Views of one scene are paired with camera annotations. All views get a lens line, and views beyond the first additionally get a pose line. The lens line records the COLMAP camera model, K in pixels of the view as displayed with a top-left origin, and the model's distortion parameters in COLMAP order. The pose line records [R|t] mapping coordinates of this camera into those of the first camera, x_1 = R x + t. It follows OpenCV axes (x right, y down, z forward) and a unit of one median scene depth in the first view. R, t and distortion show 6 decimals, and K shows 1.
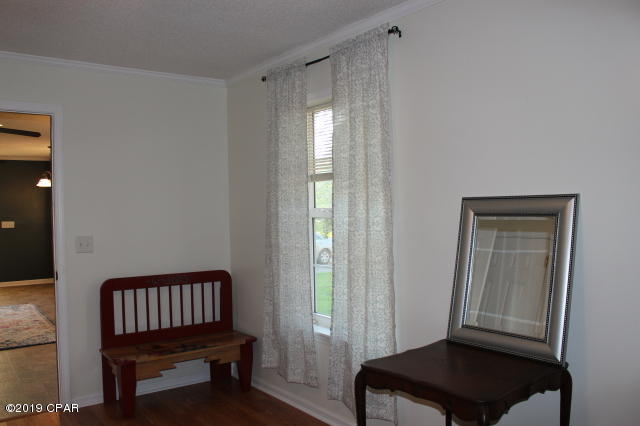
lens RADIAL K [[526.6, 0, 320.8], [0, 526.6, 213.3], [0, 0, 1]] dist [-0.154474, 0.117737]
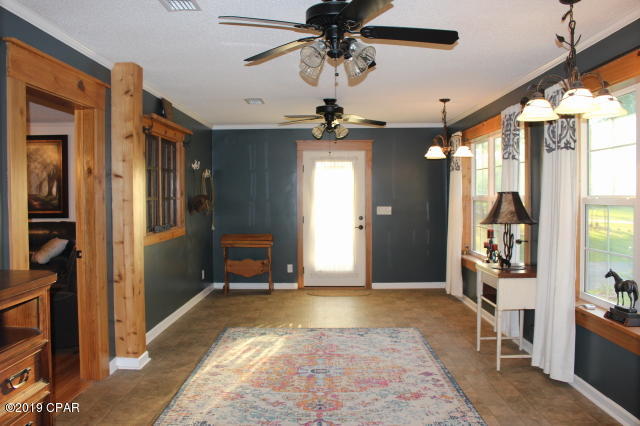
lens RADIAL K [[526.6, 0, 319.7], [0, 526.6, 212.3], [0, 0, 1]] dist [-0.154474, 0.117737]
pose [[0.788286, 0.030115, -0.614572, -0.511475], [-0.011012, 0.999332, 0.034844, -0.004182], [0.615211, -0.020699, 0.788091, 0.767346]]
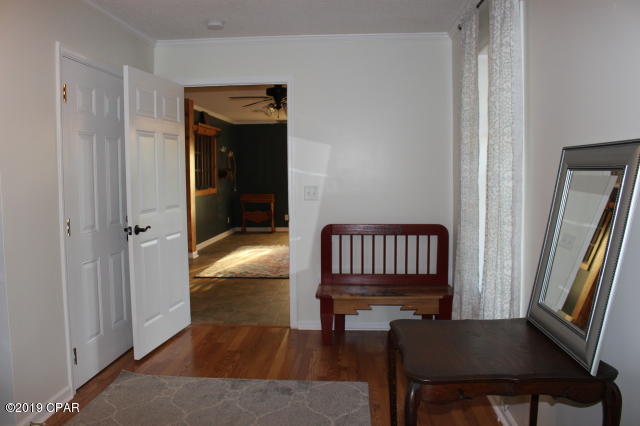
lens RADIAL K [[526.6, 0, 318.3], [0, 526.6, 212.7], [0, 0, 1]] dist [-0.154474, 0.117737]
pose [[0.752585, 0.060737, -0.655688, 0.329158], [-0.008999, 0.996593, 0.081986, 0.006006], [0.658433, -0.055801, 0.750568, 0.102538]]
